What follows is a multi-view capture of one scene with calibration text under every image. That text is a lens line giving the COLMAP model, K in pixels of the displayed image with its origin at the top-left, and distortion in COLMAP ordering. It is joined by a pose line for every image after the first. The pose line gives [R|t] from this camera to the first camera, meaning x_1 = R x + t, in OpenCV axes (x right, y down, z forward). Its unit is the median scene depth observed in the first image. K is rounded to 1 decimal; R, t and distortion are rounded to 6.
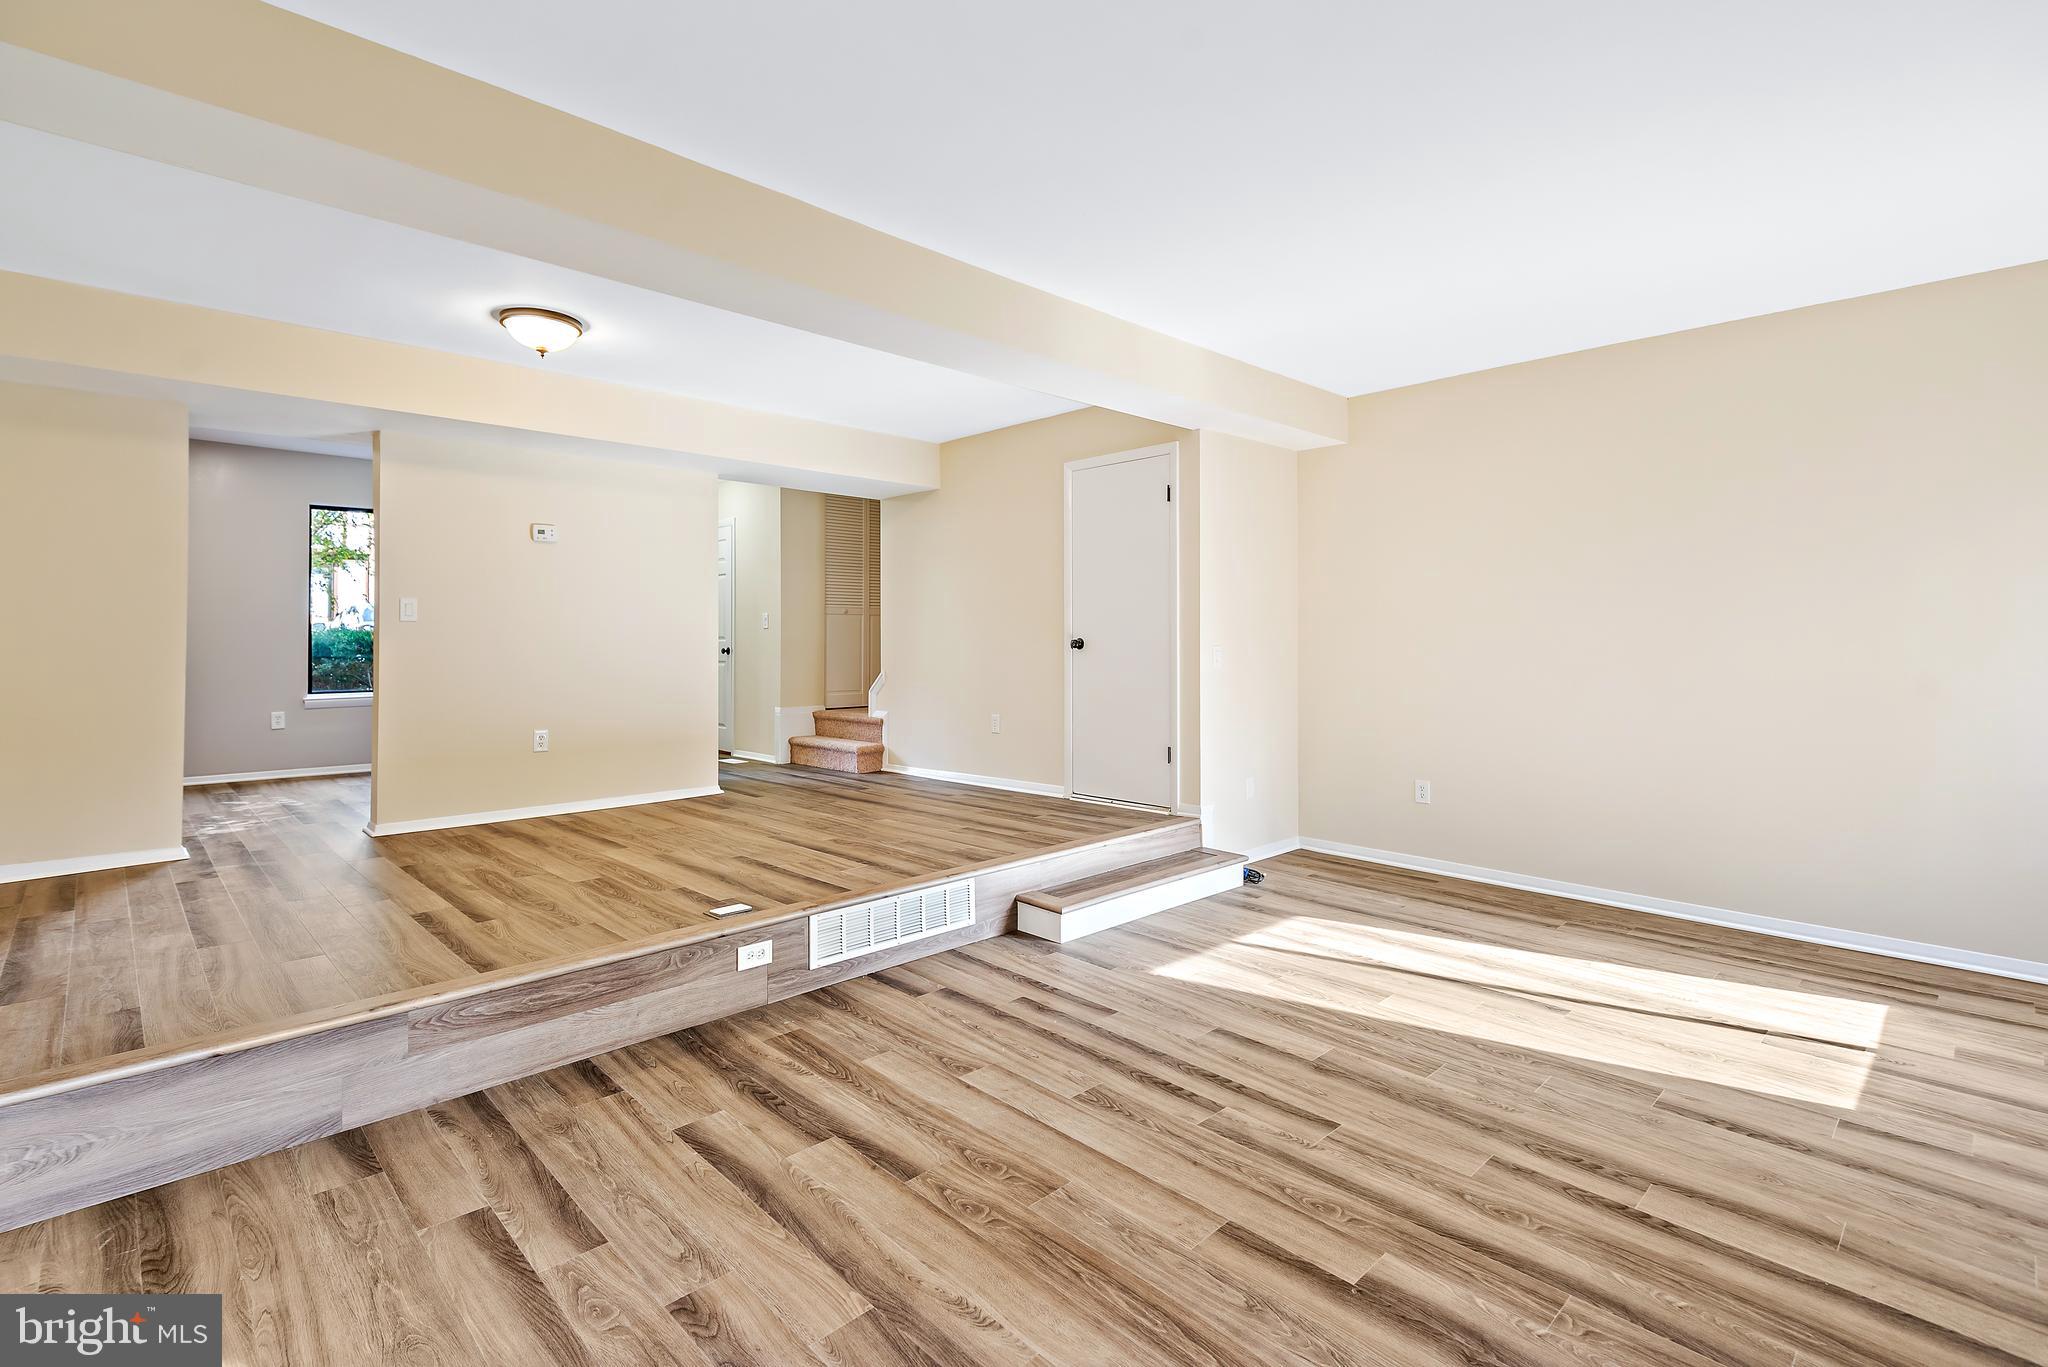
lens RADIAL K [[946.3, 0, 1021.8], [0, 946.3, 633.4], [0, 0, 1]] dist [0.038239, -0.019073]
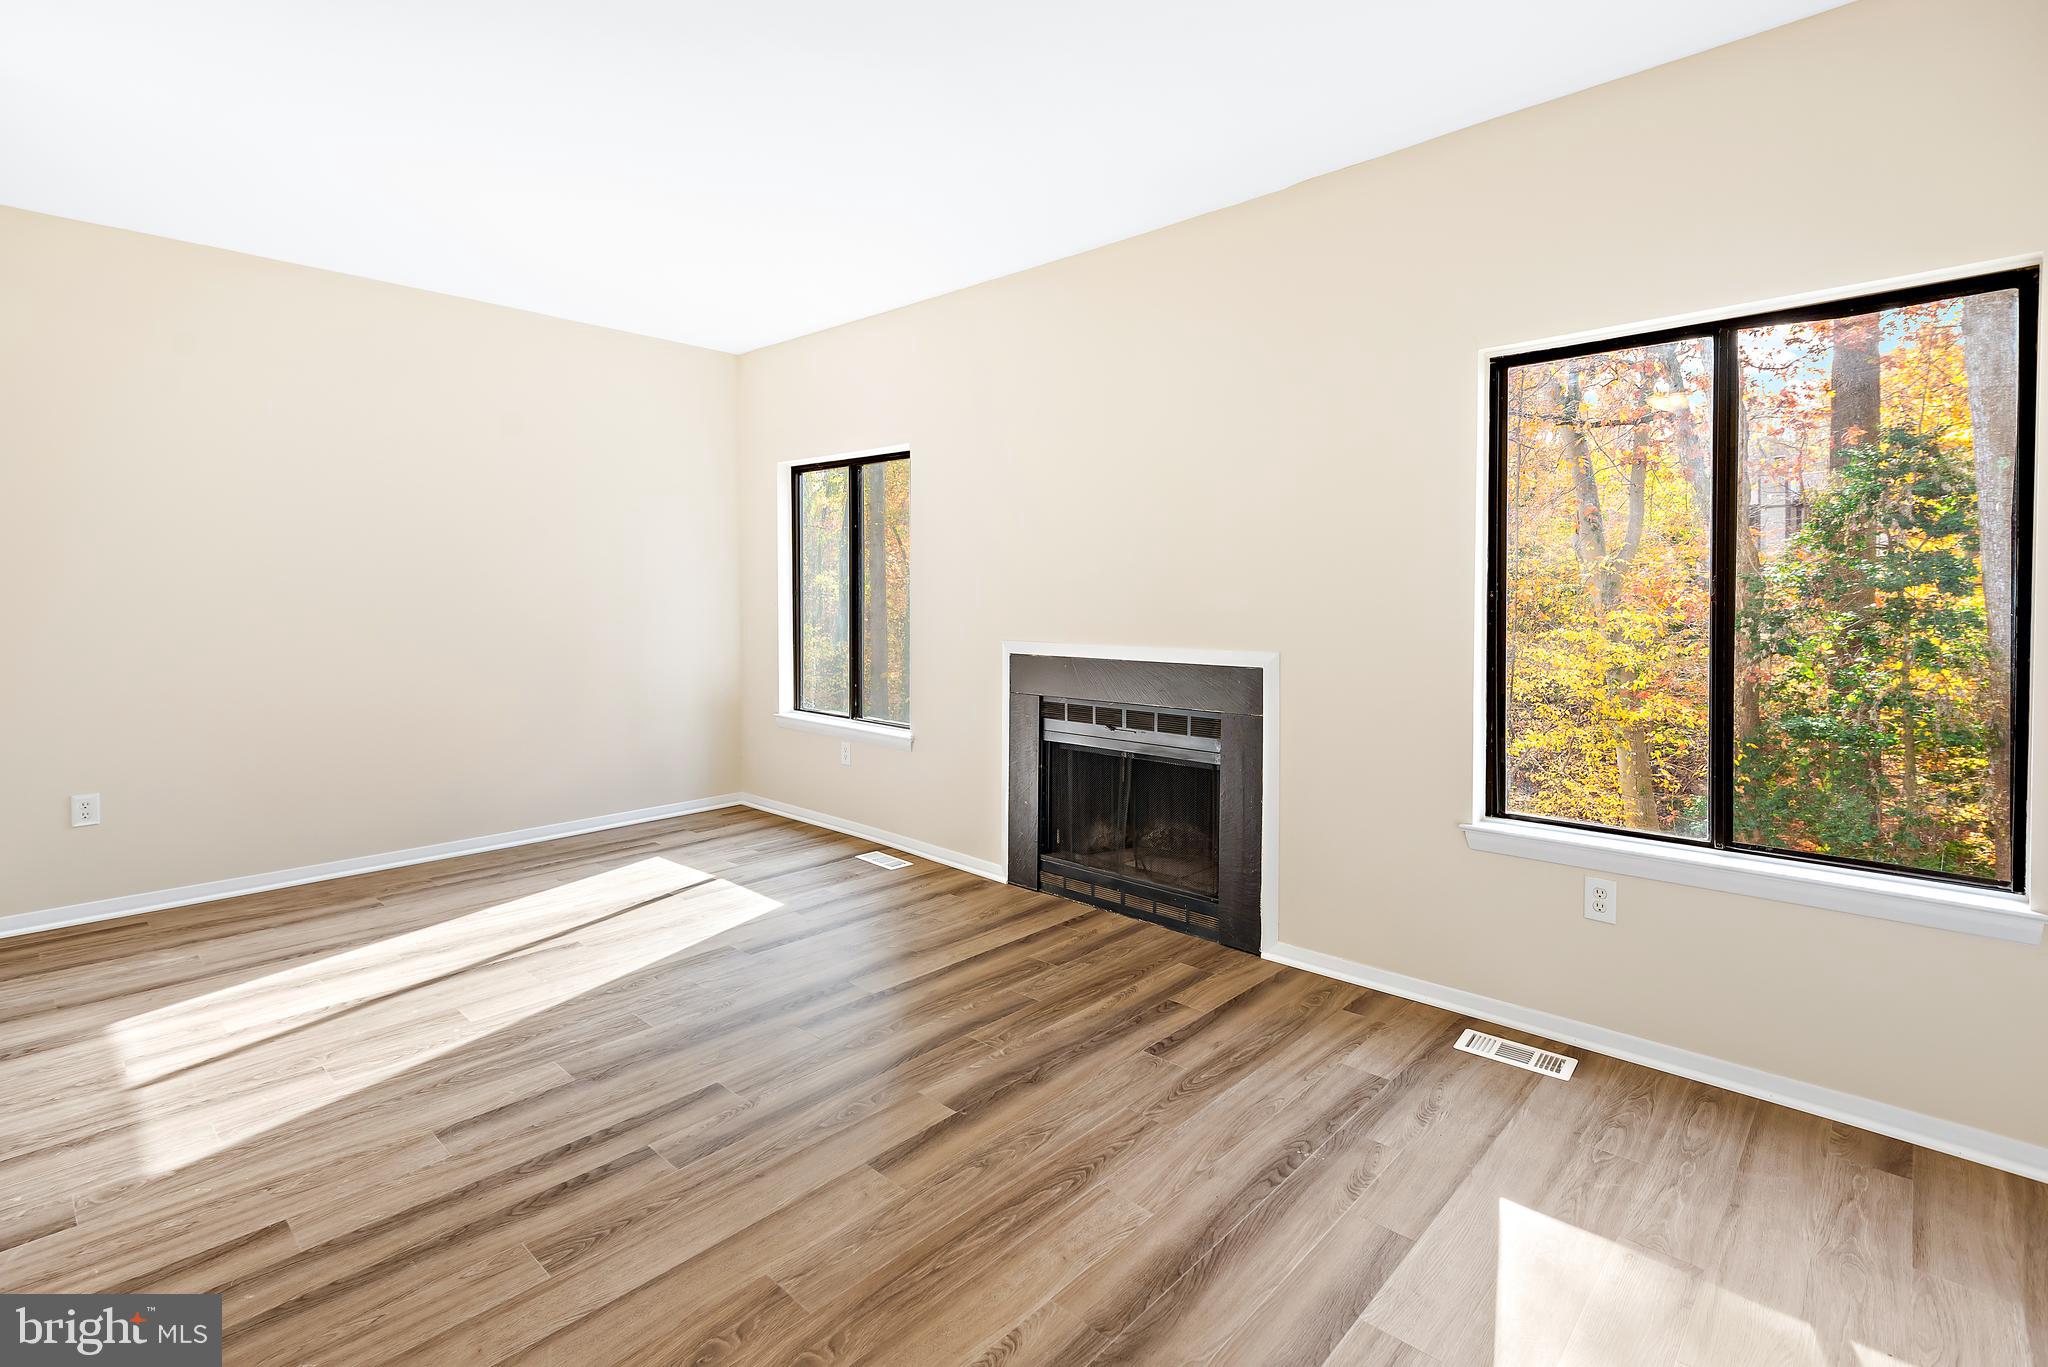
lens RADIAL K [[957.1, 0, 1016.1], [0, 957.1, 596.9], [0, 0, 1]] dist [0.039446, -0.019523]
pose [[-0.050818, -0.005911, 0.998690, -0.653360], [-0.009041, 0.999944, 0.005458, 0.000035], [-0.998667, -0.008751, -0.050868, 0.712346]]
